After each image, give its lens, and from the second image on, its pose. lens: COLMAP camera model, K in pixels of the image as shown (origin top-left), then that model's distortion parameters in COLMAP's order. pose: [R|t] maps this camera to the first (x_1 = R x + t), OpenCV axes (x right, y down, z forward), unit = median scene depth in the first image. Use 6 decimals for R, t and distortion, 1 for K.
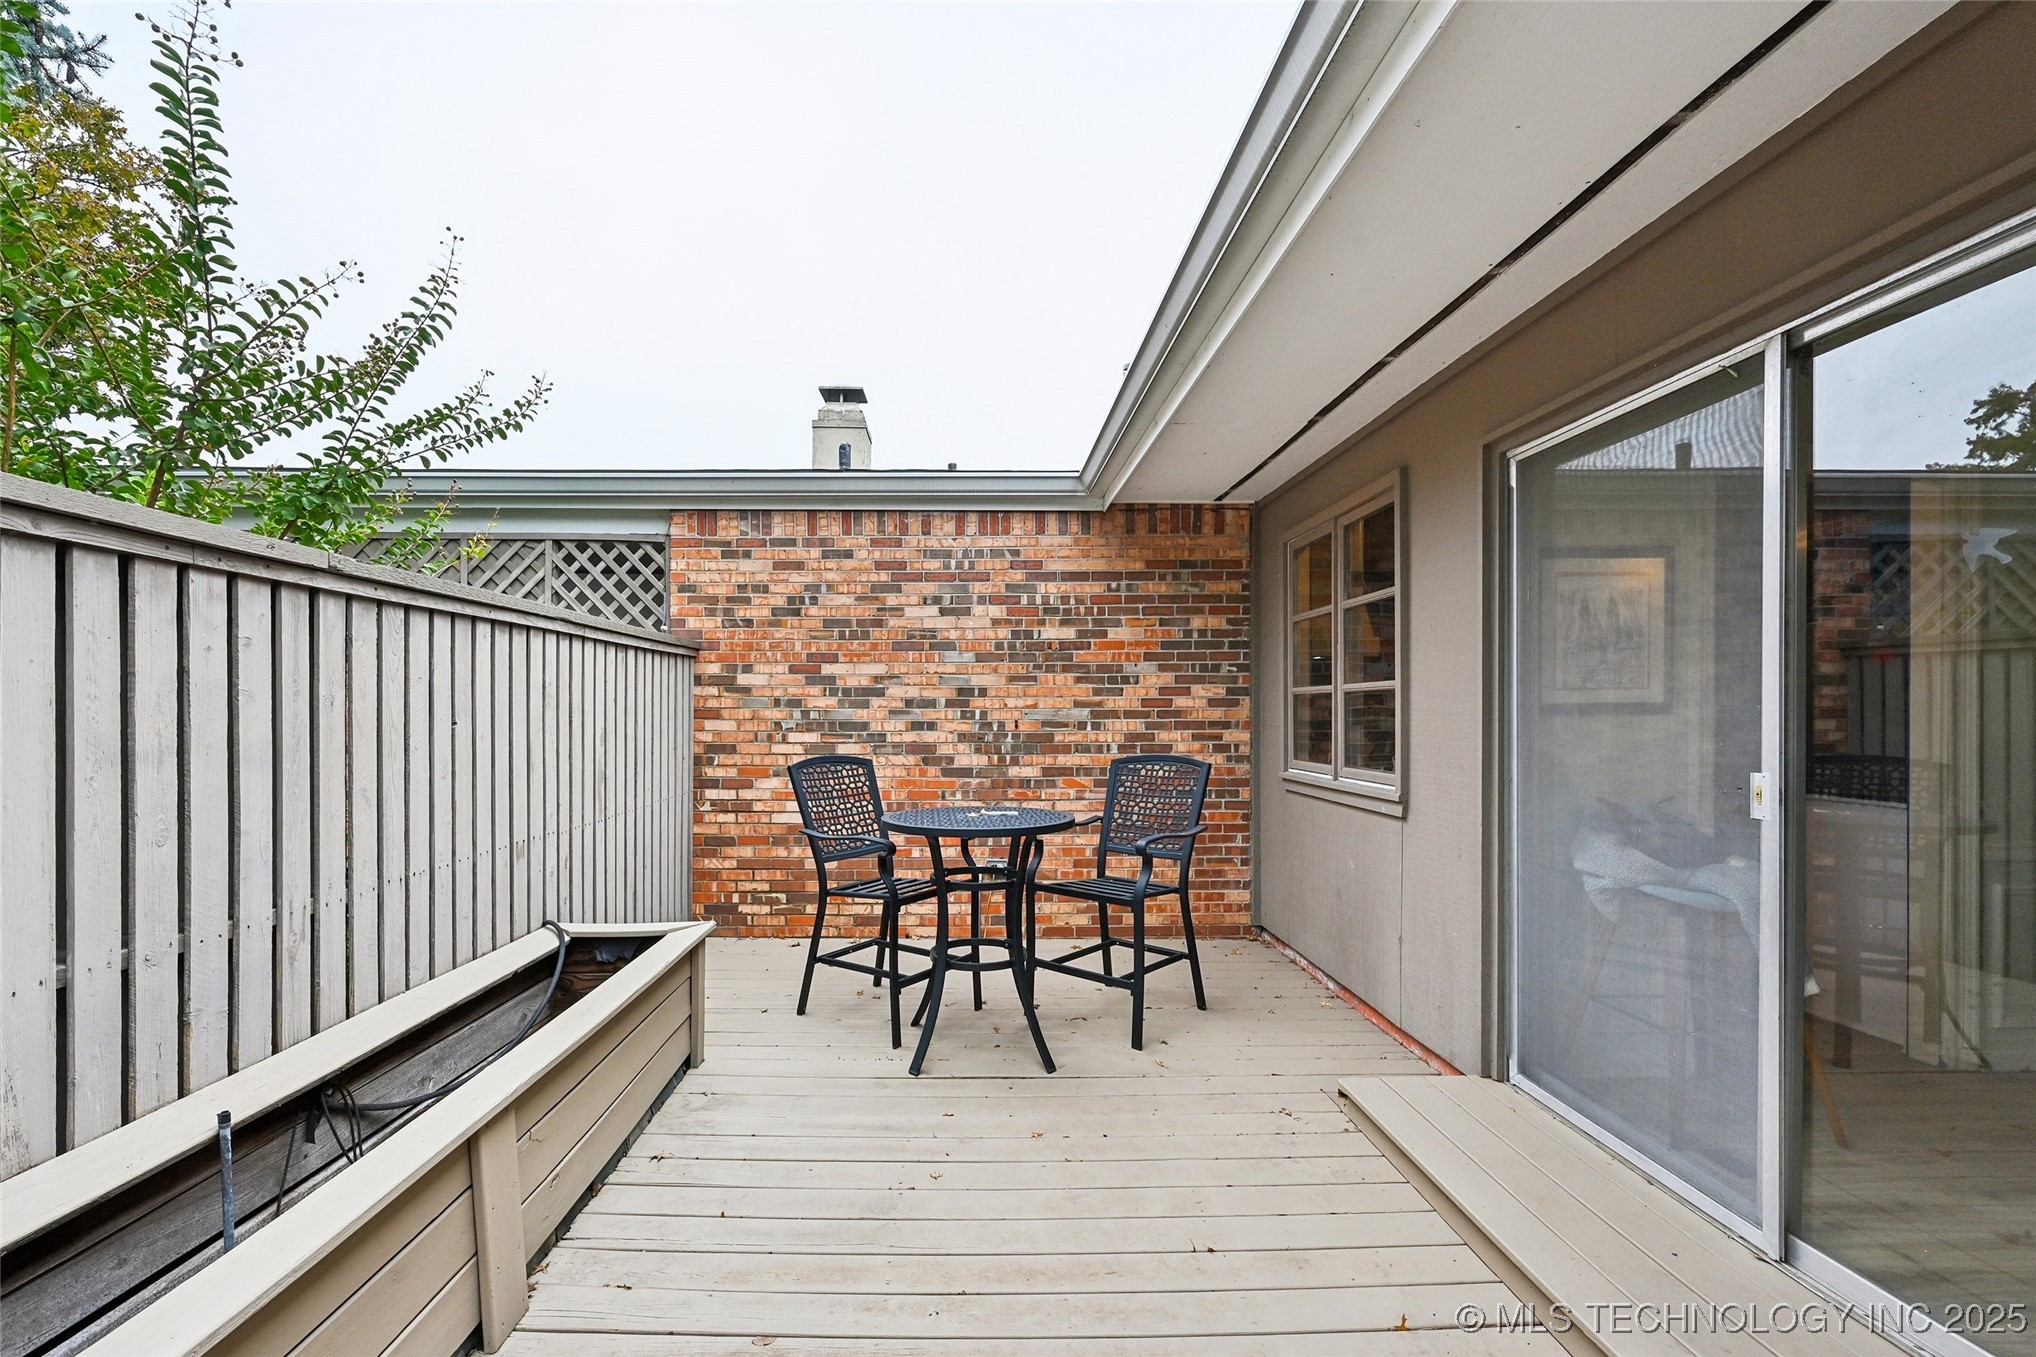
lens RADIAL K [[829.5, 0, 969.3], [0, 829.5, 714.4], [0, 0, 1]] dist [-0.007986, 0.002858]
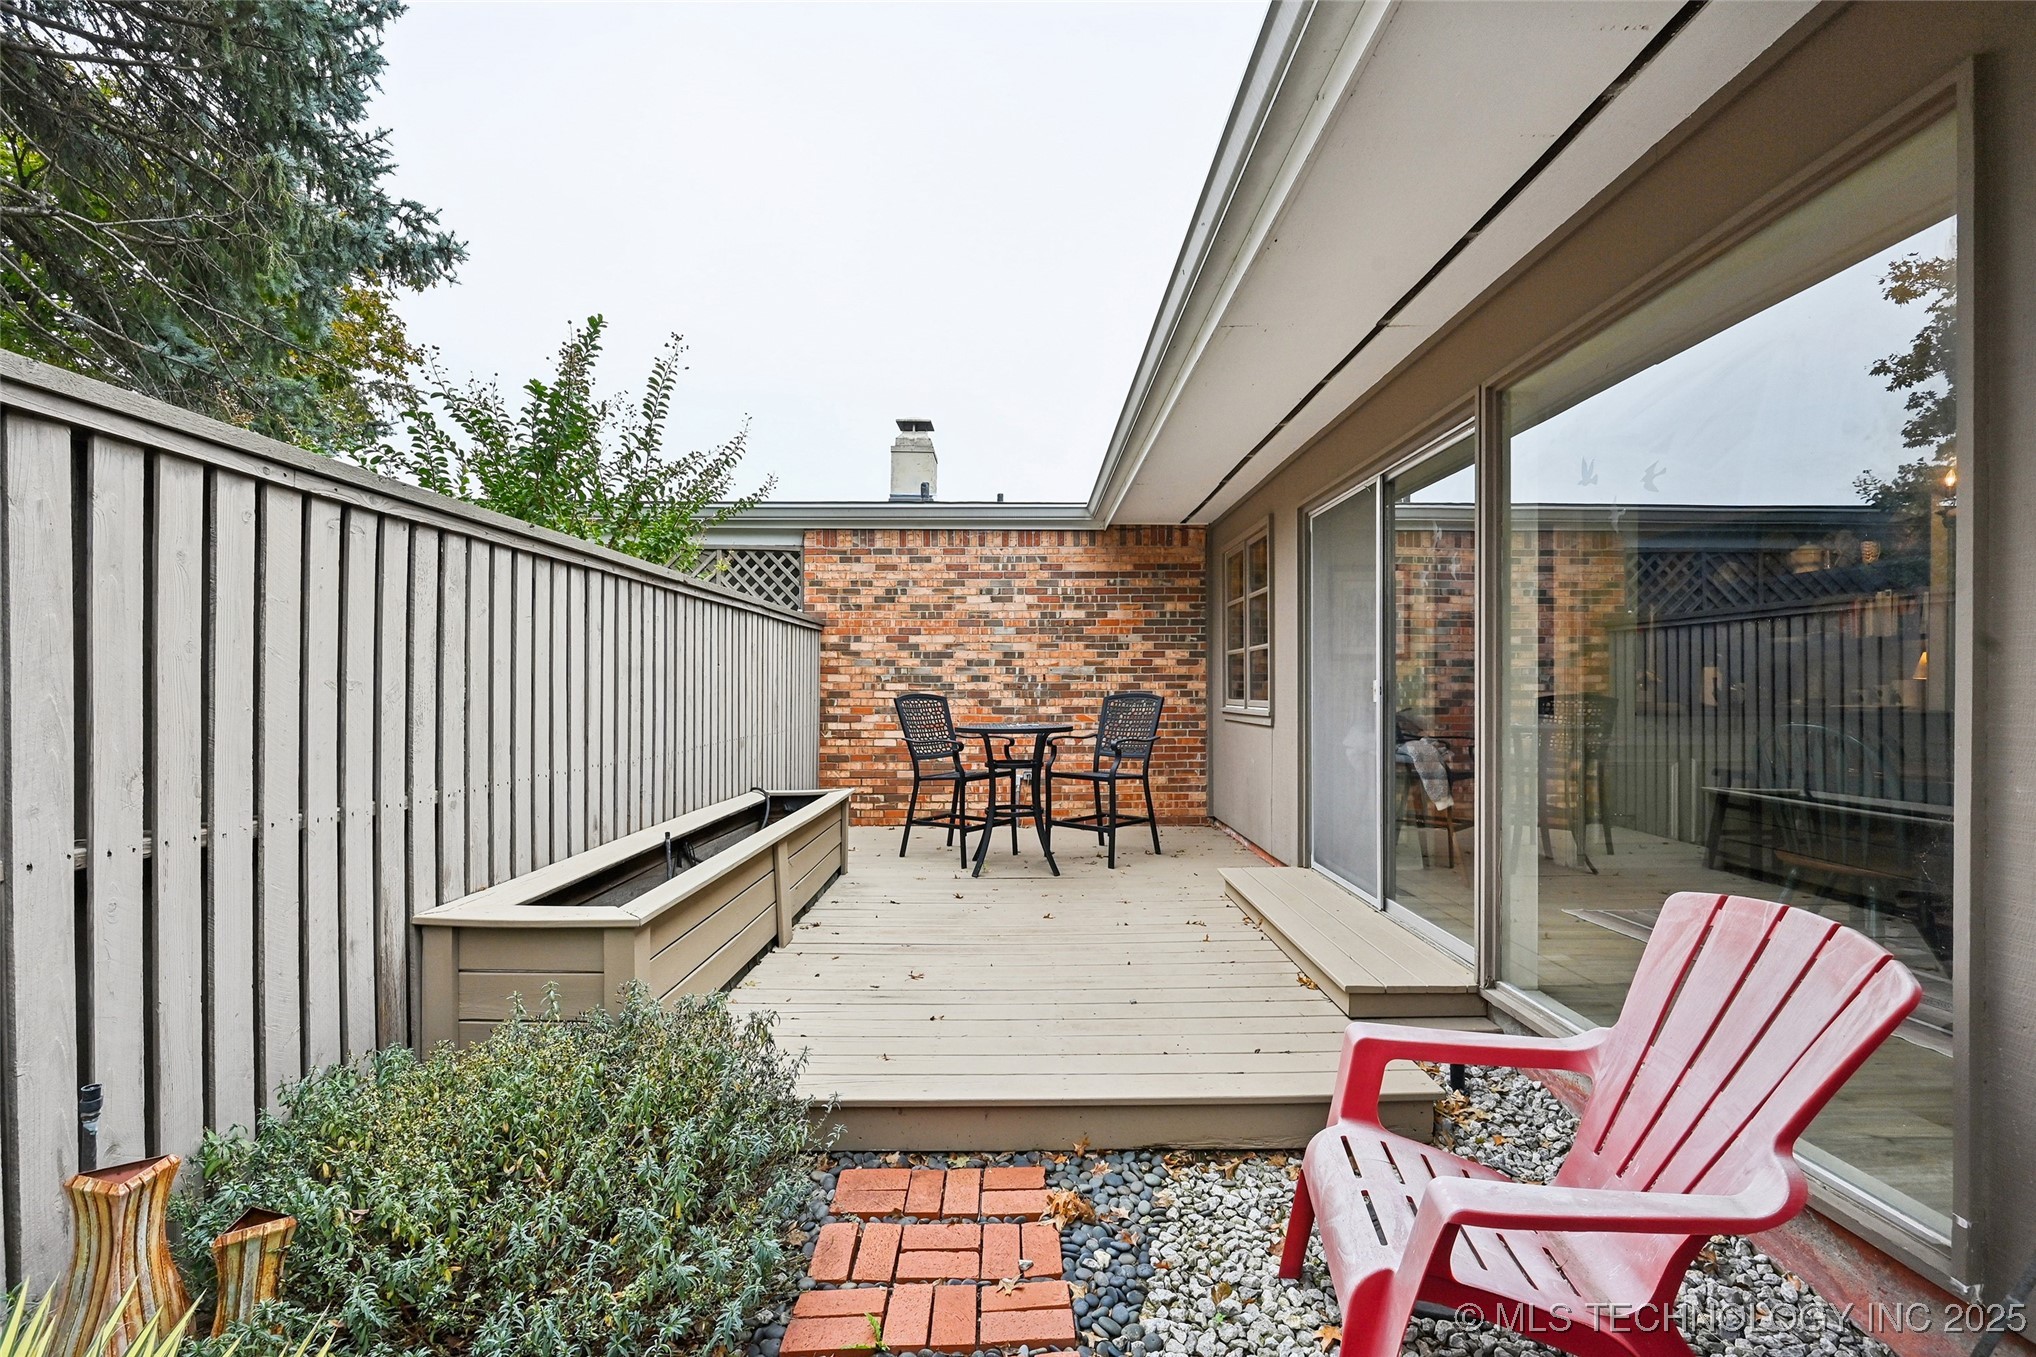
lens RADIAL K [[829.5, 0, 1034.1], [0, 829.5, 685.2], [0, 0, 1]] dist [-0.007986, 0.002858]
pose [[0.999919, -0.000542, 0.012745, 0.020799], [0.000703, 0.999920, -0.012668, 0.044022], [-0.012737, 0.012675, 0.999839, -0.444534]]
